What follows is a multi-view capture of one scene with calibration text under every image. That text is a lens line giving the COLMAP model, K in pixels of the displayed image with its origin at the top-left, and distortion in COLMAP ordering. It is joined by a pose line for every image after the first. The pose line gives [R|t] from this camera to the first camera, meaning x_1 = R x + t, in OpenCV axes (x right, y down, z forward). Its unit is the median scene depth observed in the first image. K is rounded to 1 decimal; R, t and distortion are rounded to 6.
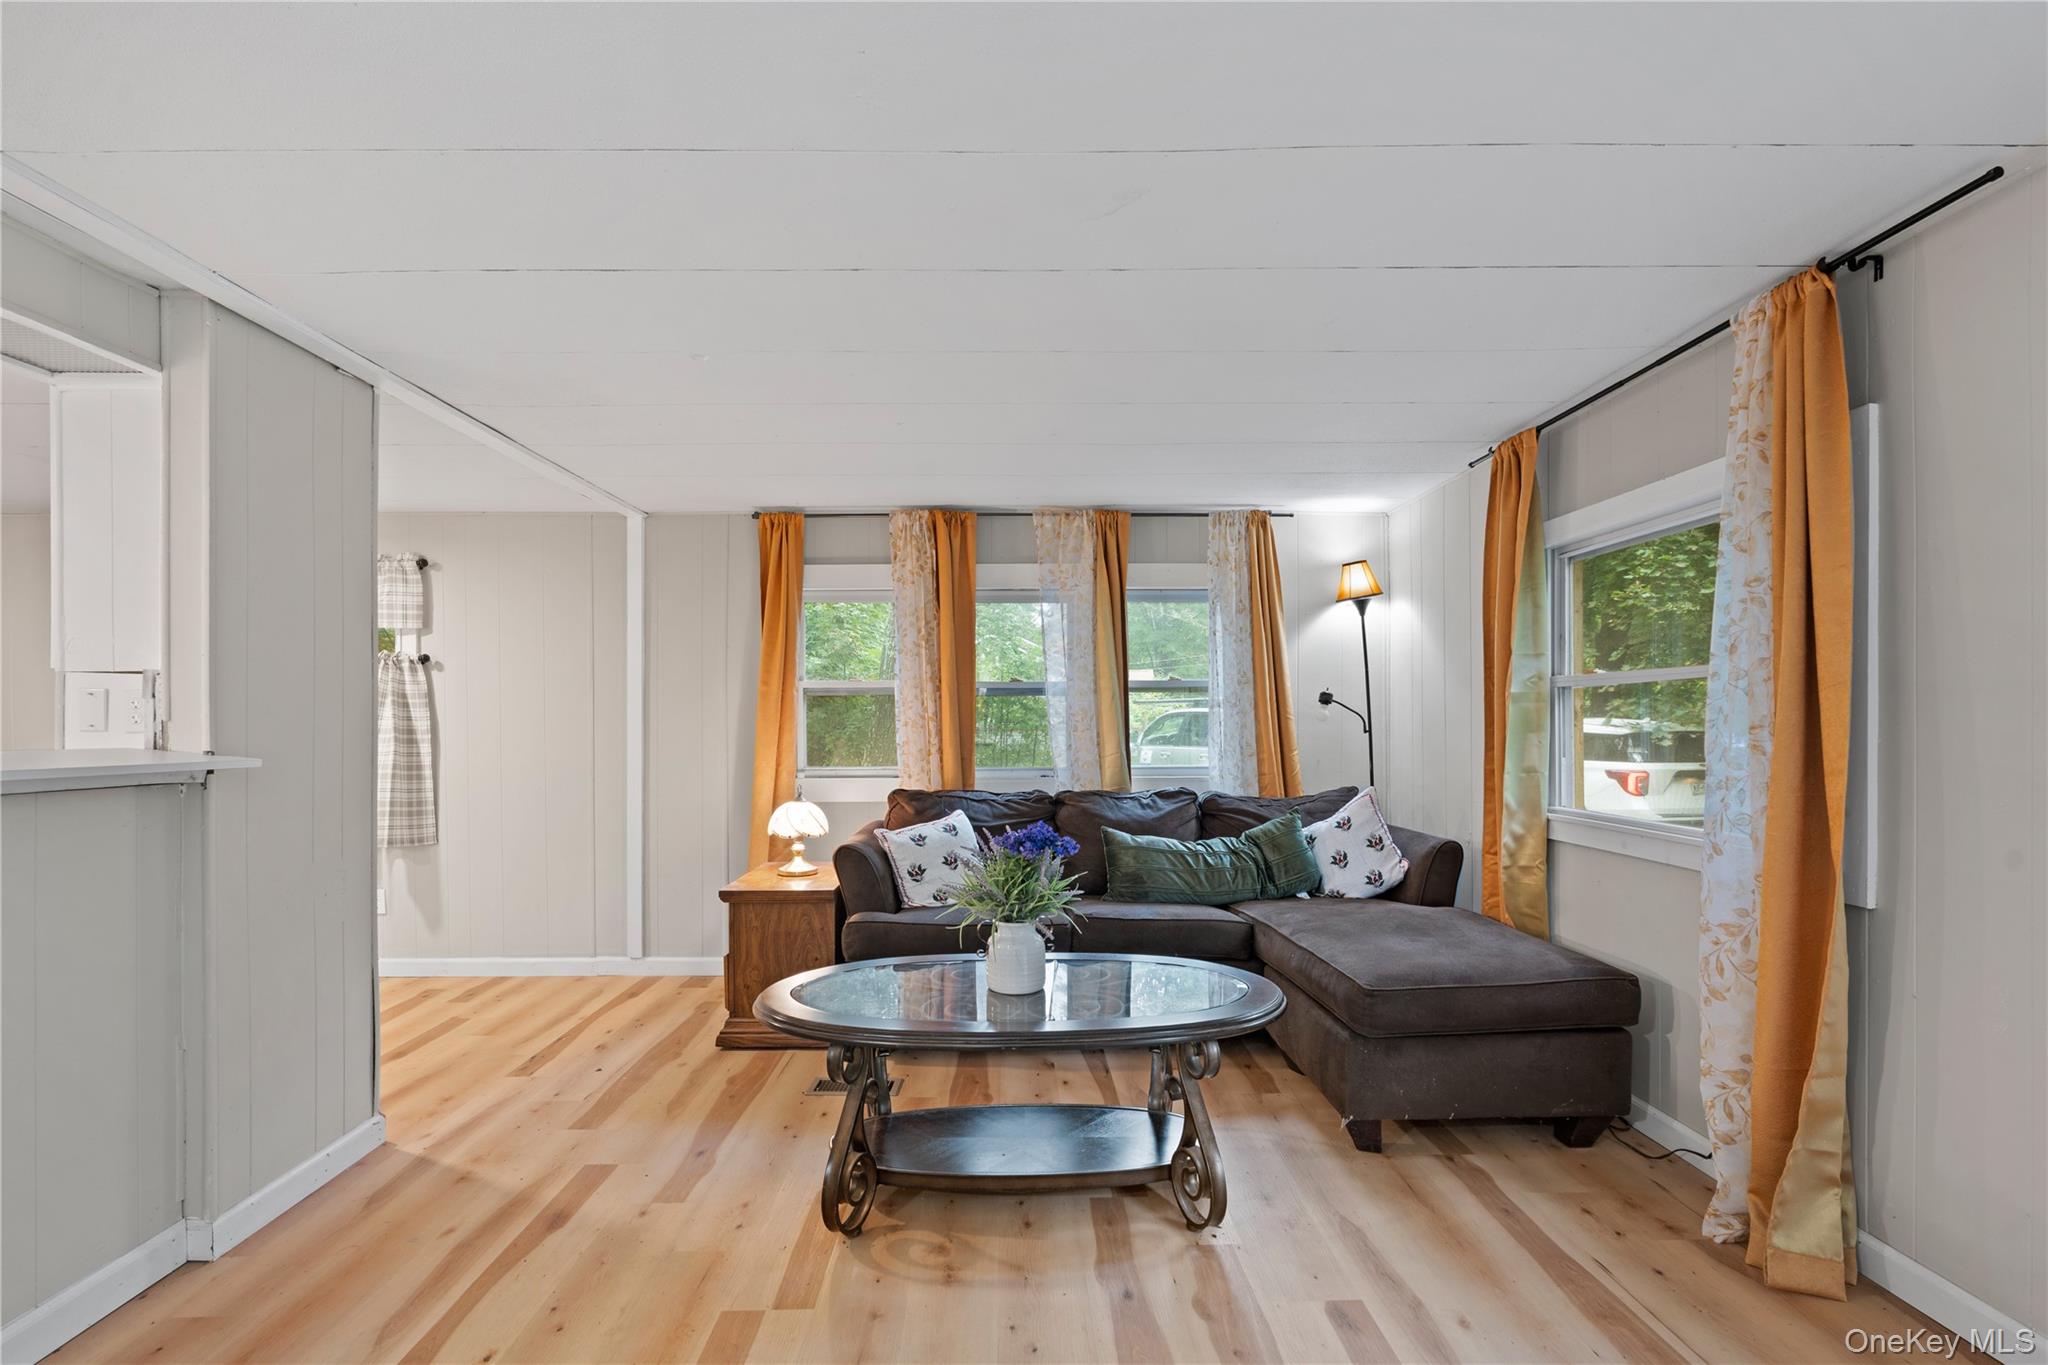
lens RADIAL K [[921.2, 0, 1018.7], [0, 921.2, 694.1], [0, 0, 1]] dist [-0.010277, 0.002388]
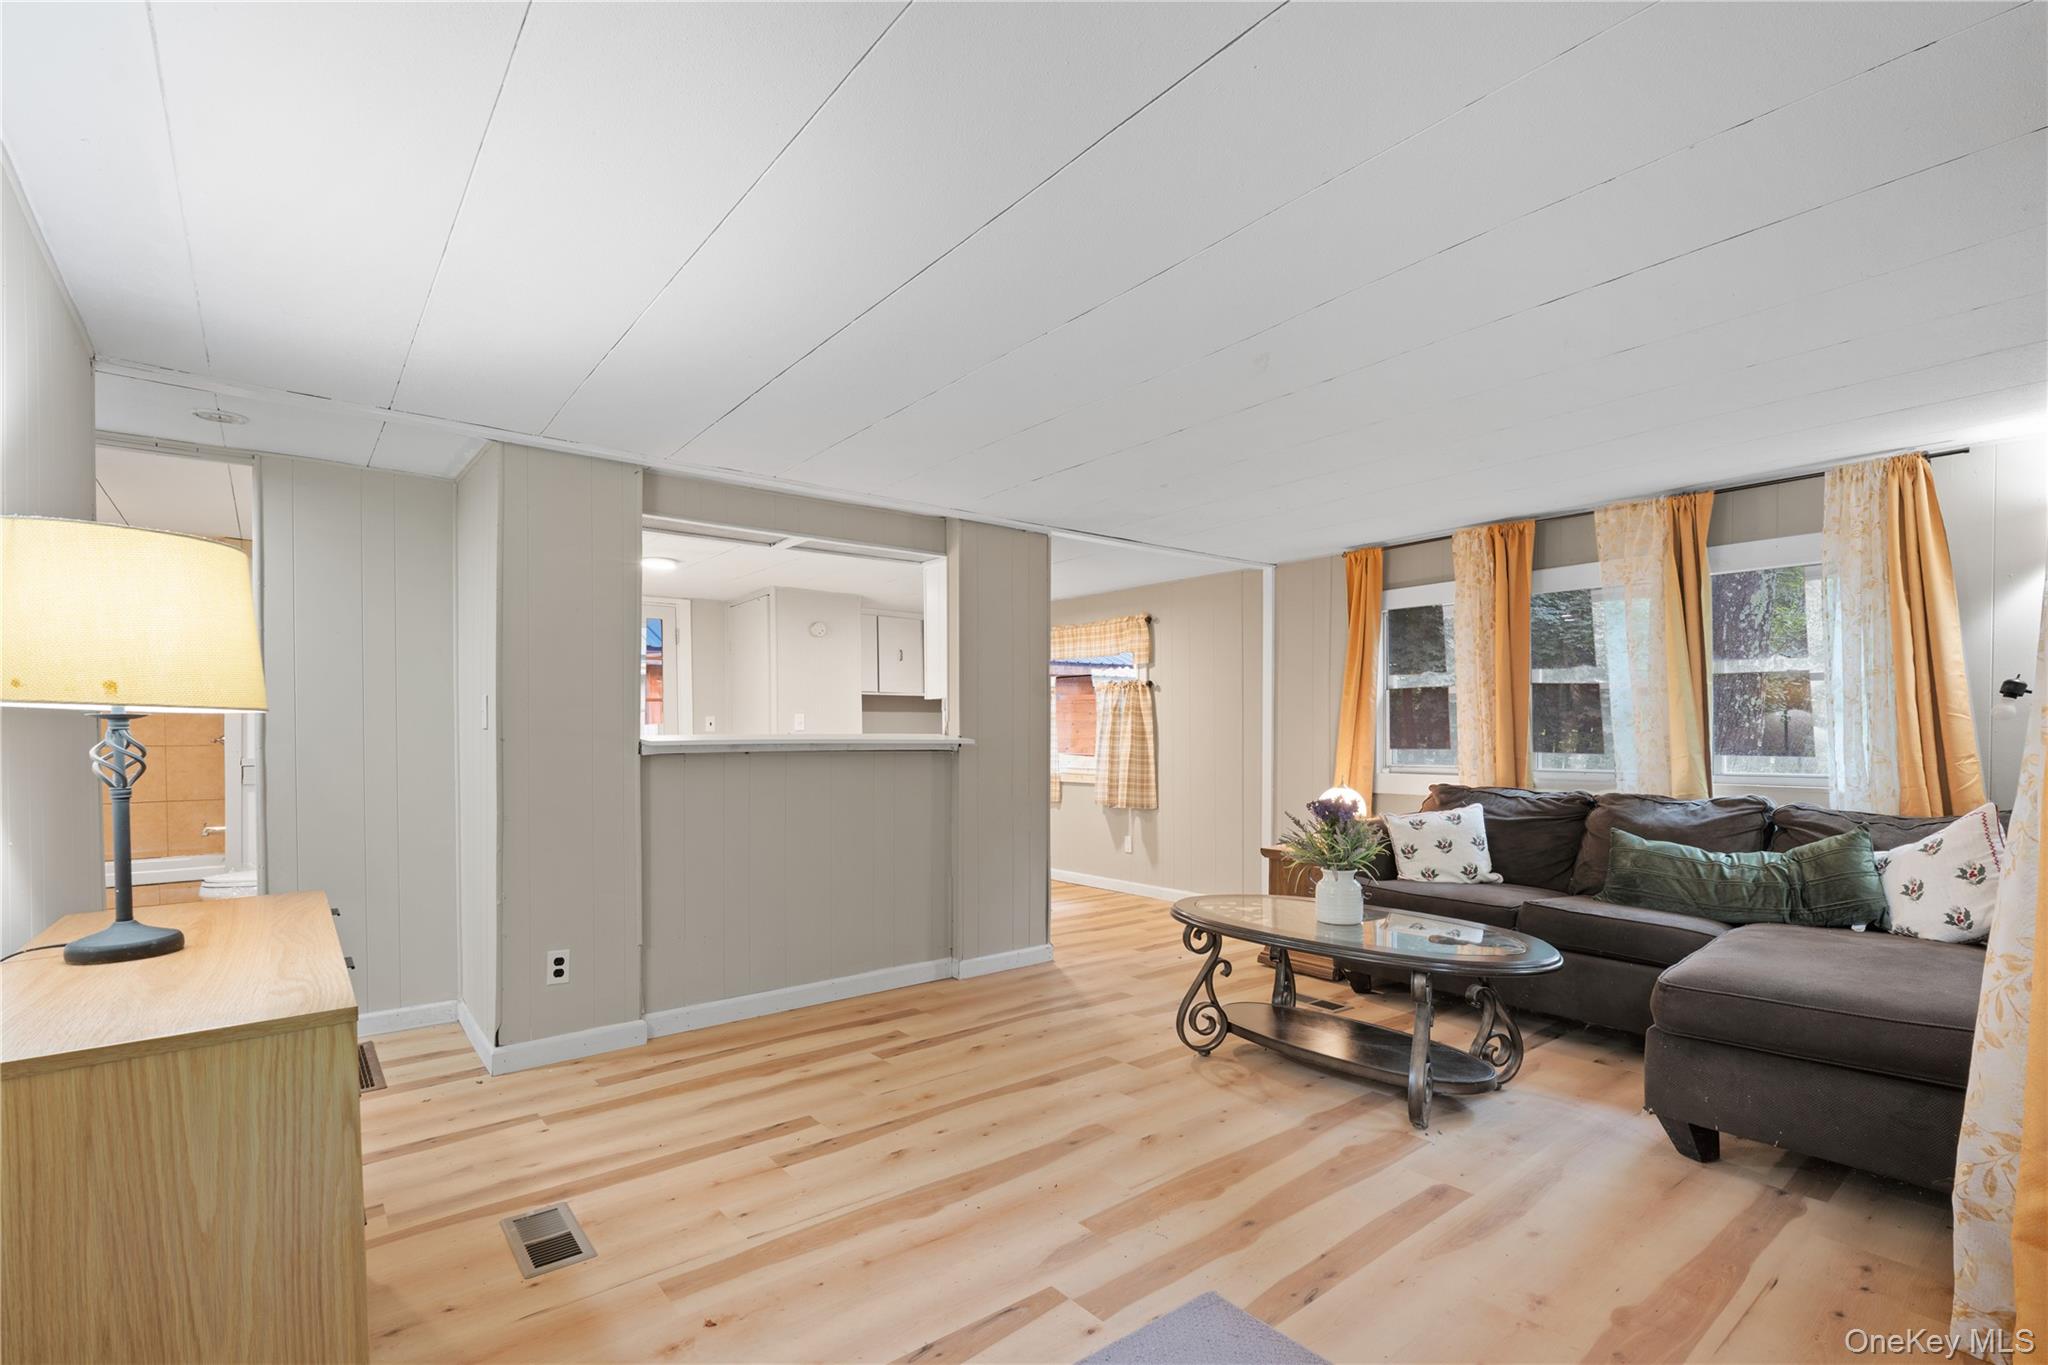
lens RADIAL K [[921.2, 0, 1021.6], [0, 921.2, 694.9], [0, 0, 1]] dist [-0.010277, 0.002388]
pose [[0.617544, -0.030647, -0.785939, 0.494872], [0.020762, 0.999528, -0.022662, 0.011322], [0.786262, -0.002323, 0.617888, -0.105088]]
